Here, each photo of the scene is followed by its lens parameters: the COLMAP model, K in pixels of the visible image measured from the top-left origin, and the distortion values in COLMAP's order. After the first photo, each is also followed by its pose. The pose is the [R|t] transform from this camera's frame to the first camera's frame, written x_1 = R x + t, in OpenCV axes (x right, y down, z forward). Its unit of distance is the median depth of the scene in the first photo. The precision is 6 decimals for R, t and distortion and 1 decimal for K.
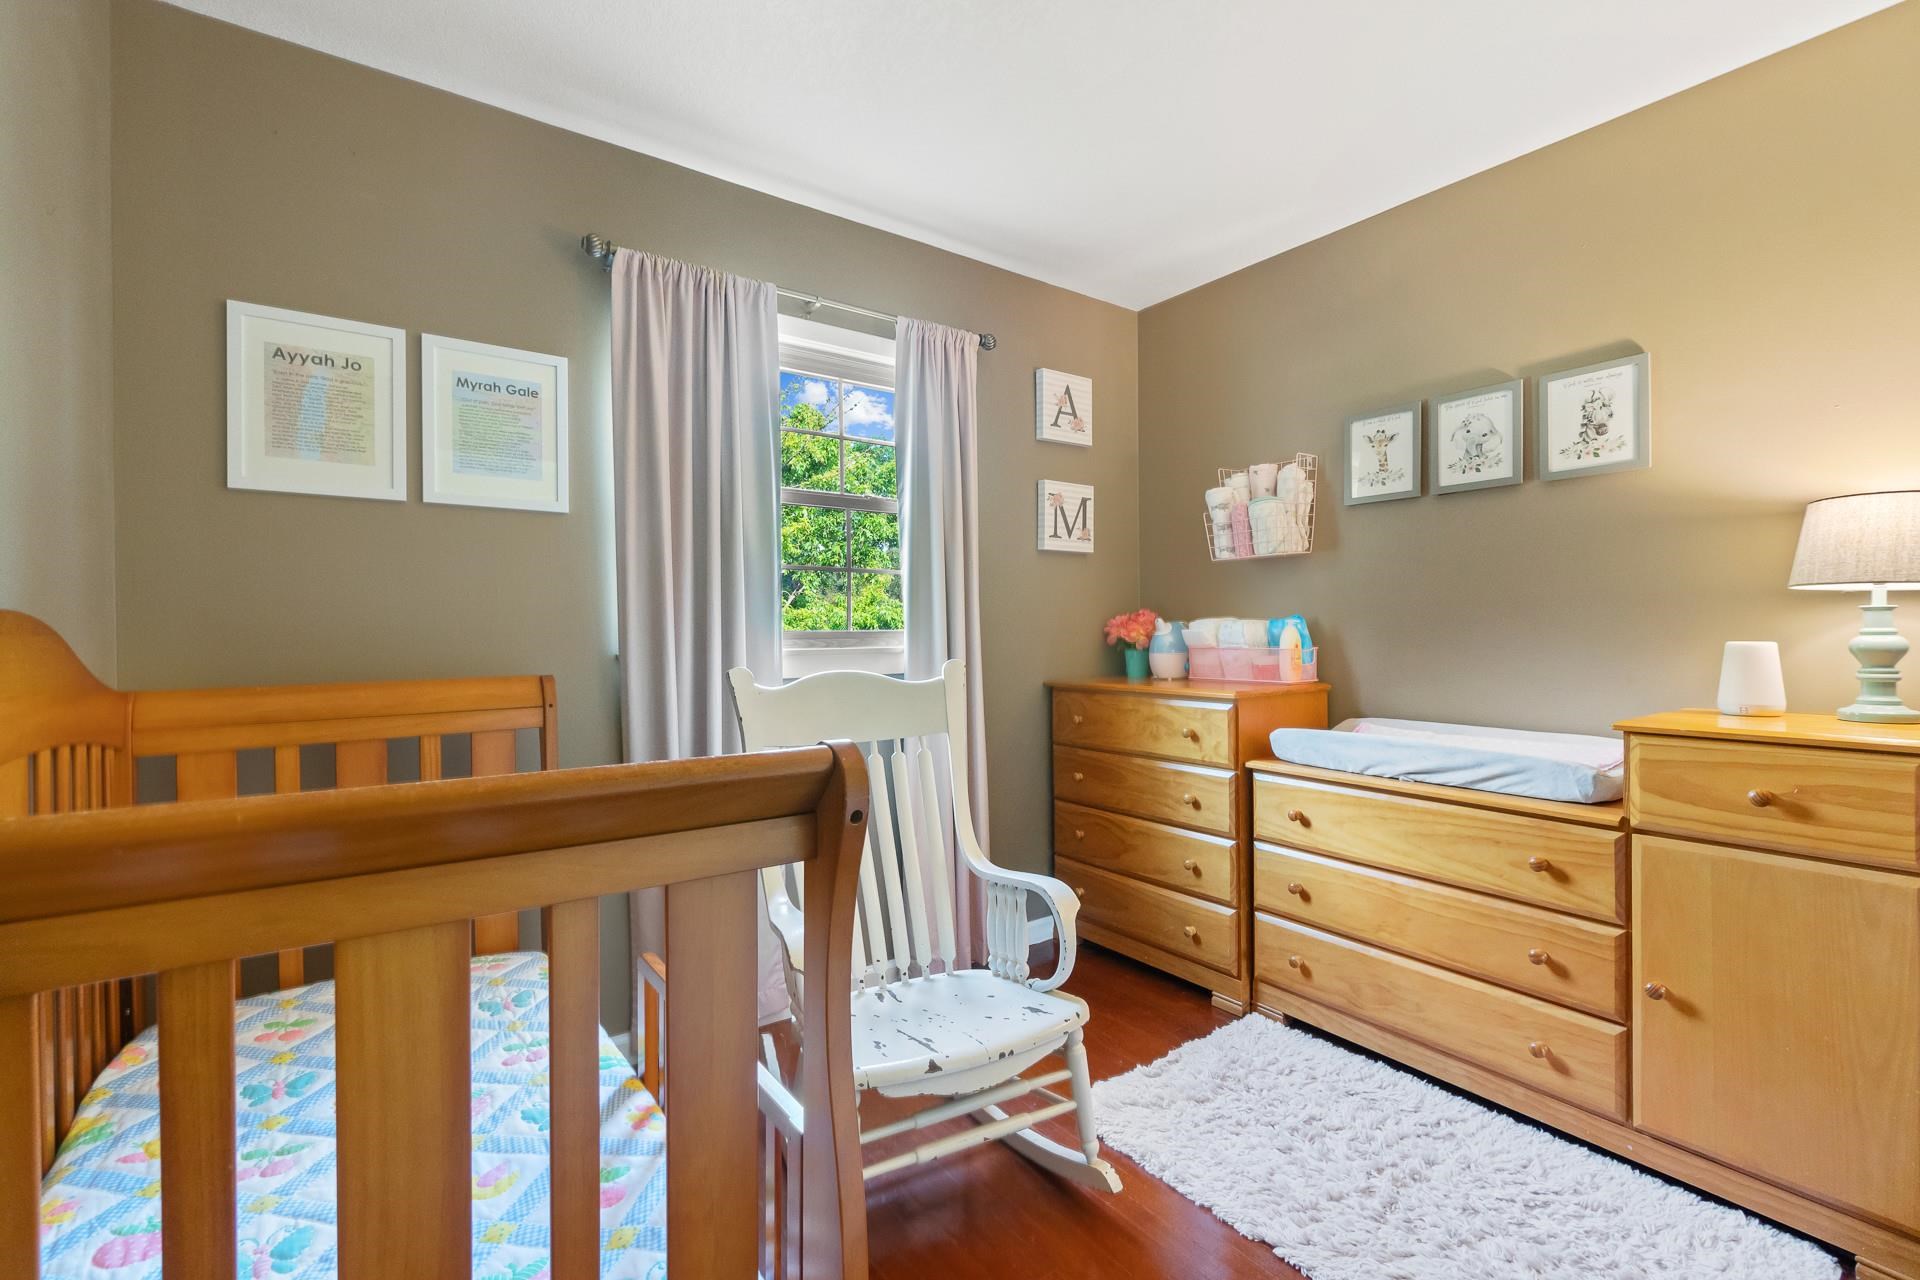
lens RADIAL K [[823.2, 0, 953.9], [0, 823.2, 637.3], [0, 0, 1]] dist [-0.011606, 0.000852]
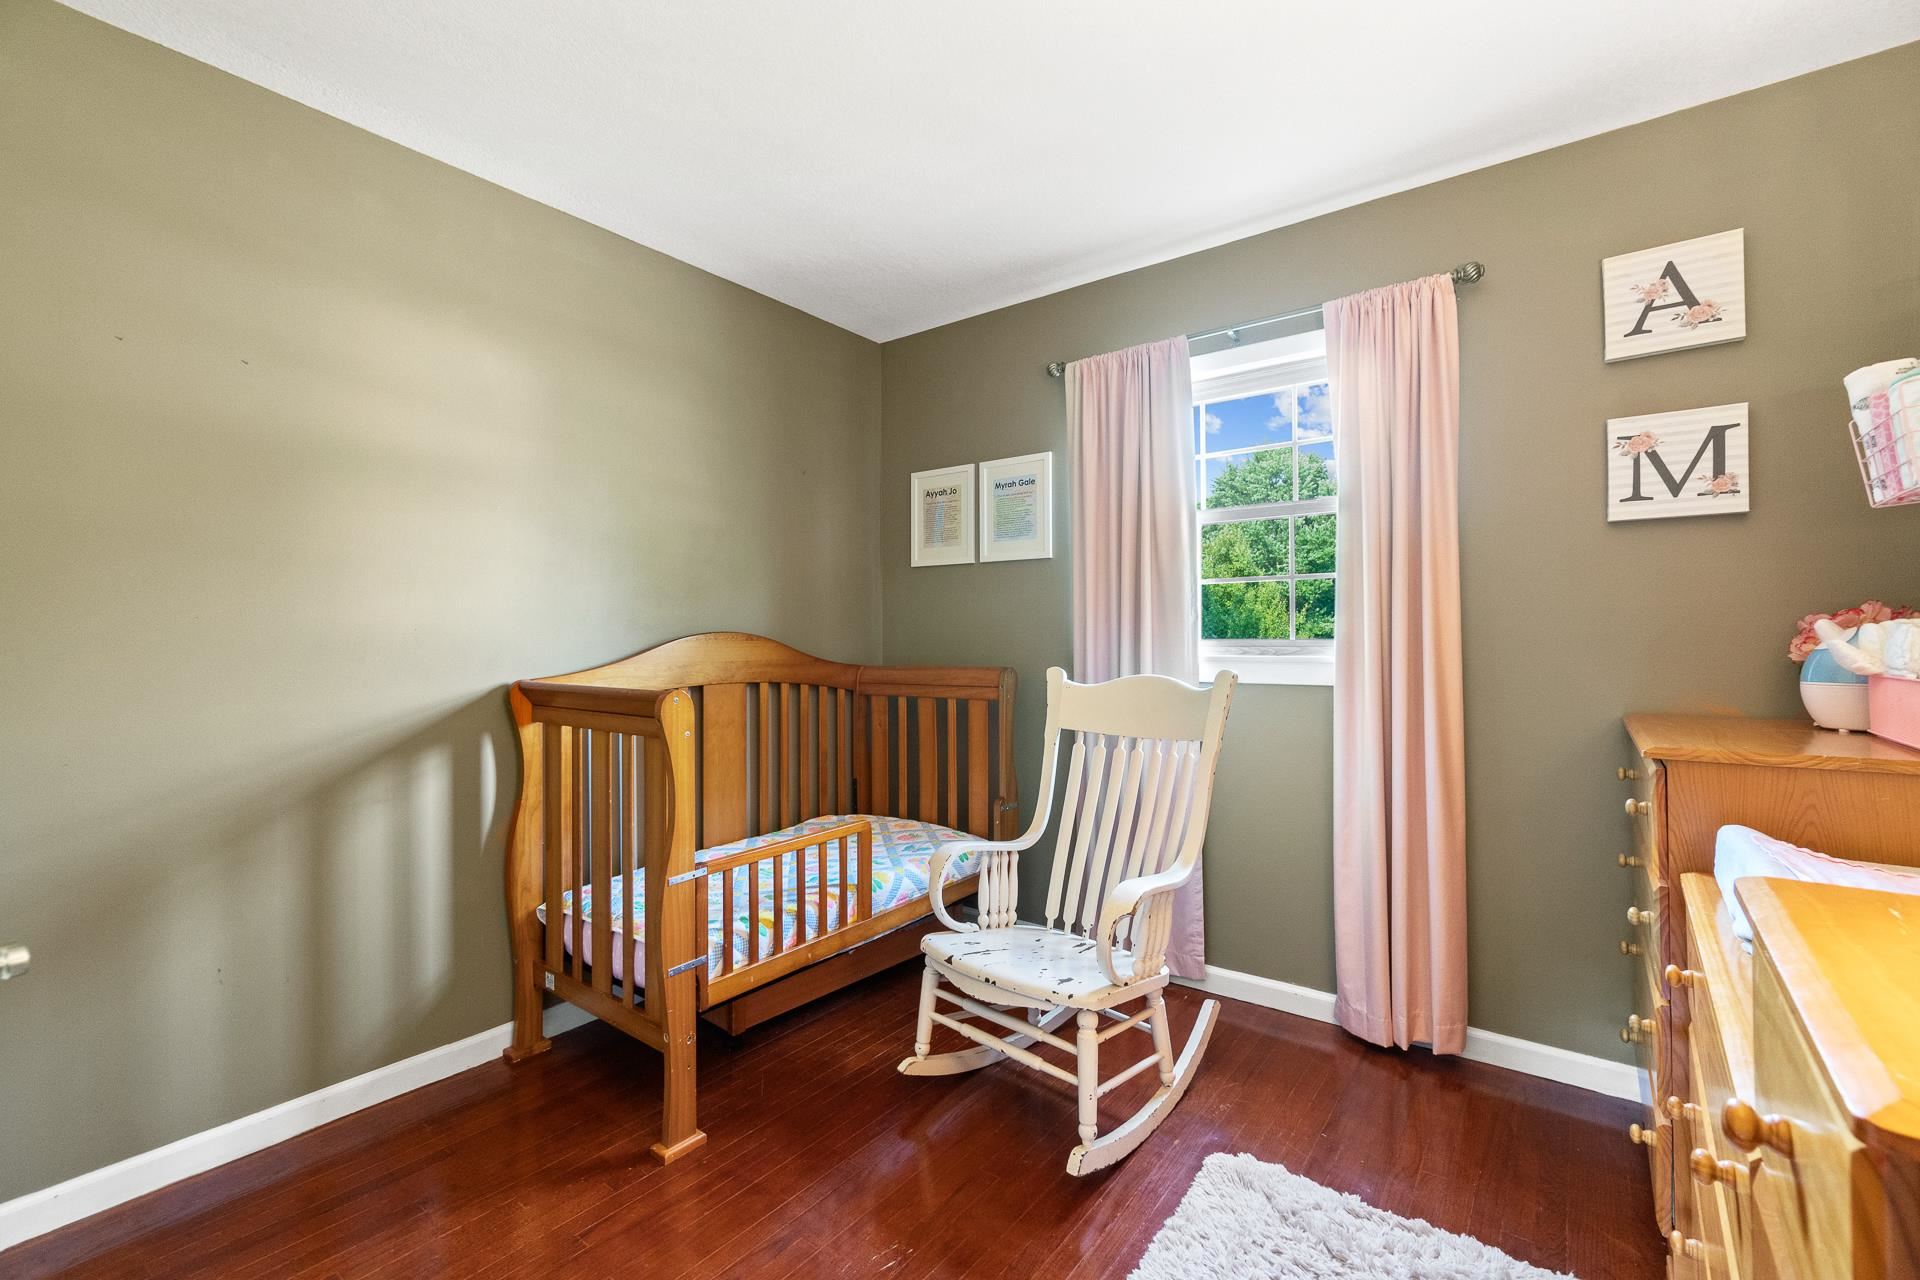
lens RADIAL K [[823.2, 0, 955.5], [0, 823.2, 634.6], [0, 0, 1]] dist [-0.011606, 0.000852]
pose [[0.297070, -0.001030, -0.954855, 0.633884], [-0.007240, 0.999968, -0.003331, -0.006492], [0.954828, 0.007903, 0.297053, 0.295952]]
